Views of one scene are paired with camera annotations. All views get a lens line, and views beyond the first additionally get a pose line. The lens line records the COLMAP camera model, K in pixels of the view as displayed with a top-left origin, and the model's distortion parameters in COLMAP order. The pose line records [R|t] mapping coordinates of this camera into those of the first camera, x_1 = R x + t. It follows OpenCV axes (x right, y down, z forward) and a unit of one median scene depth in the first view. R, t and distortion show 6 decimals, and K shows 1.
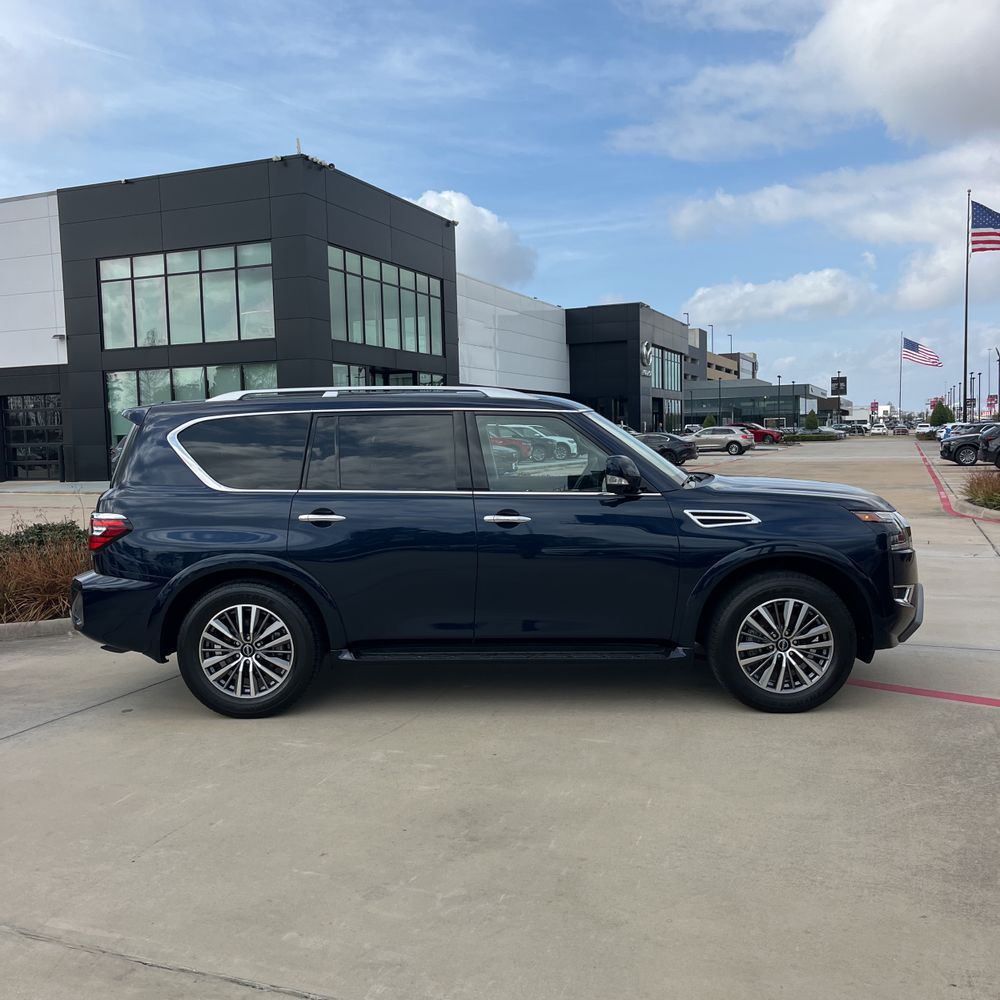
lens RADIAL K [[1033.1, 0, 499.1], [0, 1033.1, 498.8], [0, 0, 1]] dist [0.002840, 0.000000]
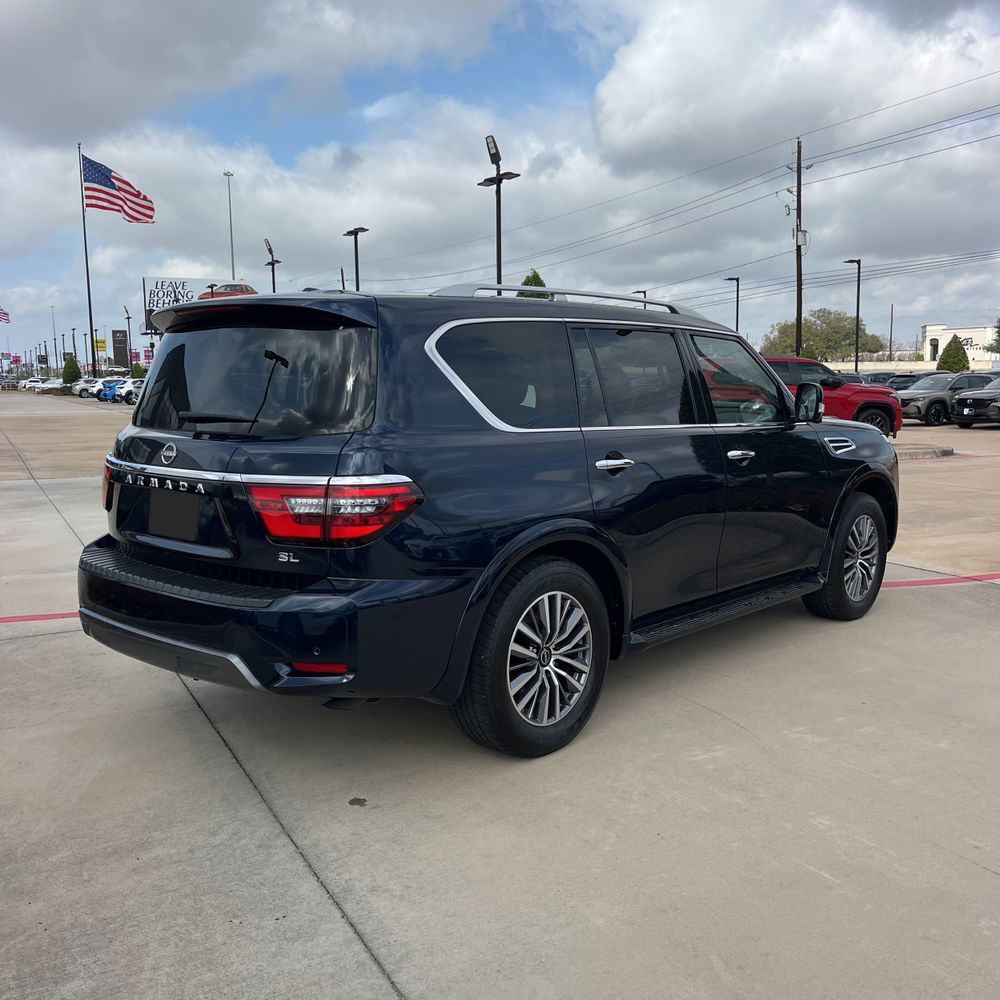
lens RADIAL K [[1033.1, 0, 503.8], [0, 1033.1, 500.3], [0, 0, 1]] dist [0.002840, 0.000000]
pose [[0.637614, -0.075965, 0.766601, -0.149999], [0.044168, 0.997094, 0.062069, -0.000873], [-0.769089, -0.005717, 0.639116, 0.108908]]
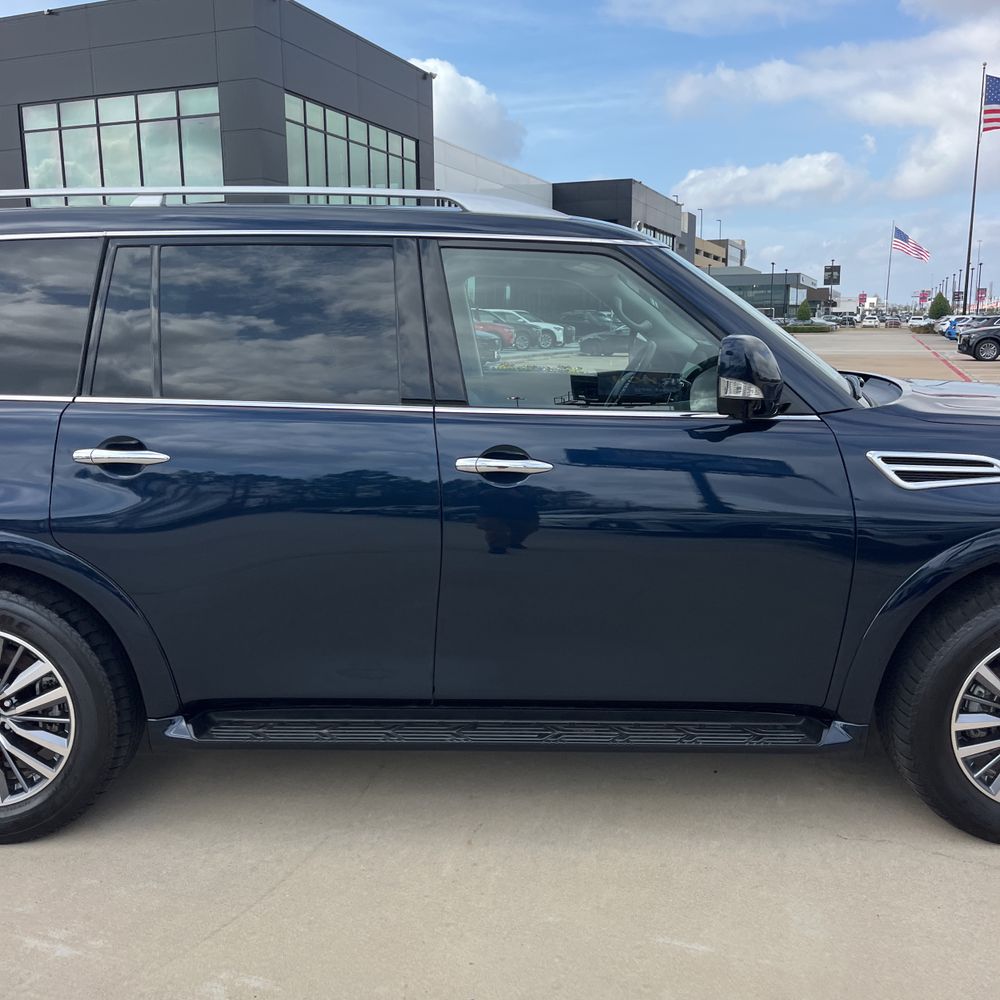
lens RADIAL K [[1033.1, 0, 503.5], [0, 1033.1, 494.5], [0, 0, 1]] dist [0.002840, 0.000000]
pose [[0.999580, 0.012958, 0.025939, -0.000835], [-0.015573, 0.994530, 0.103280, -0.003122], [-0.024459, -0.103641, 0.994314, 0.095268]]
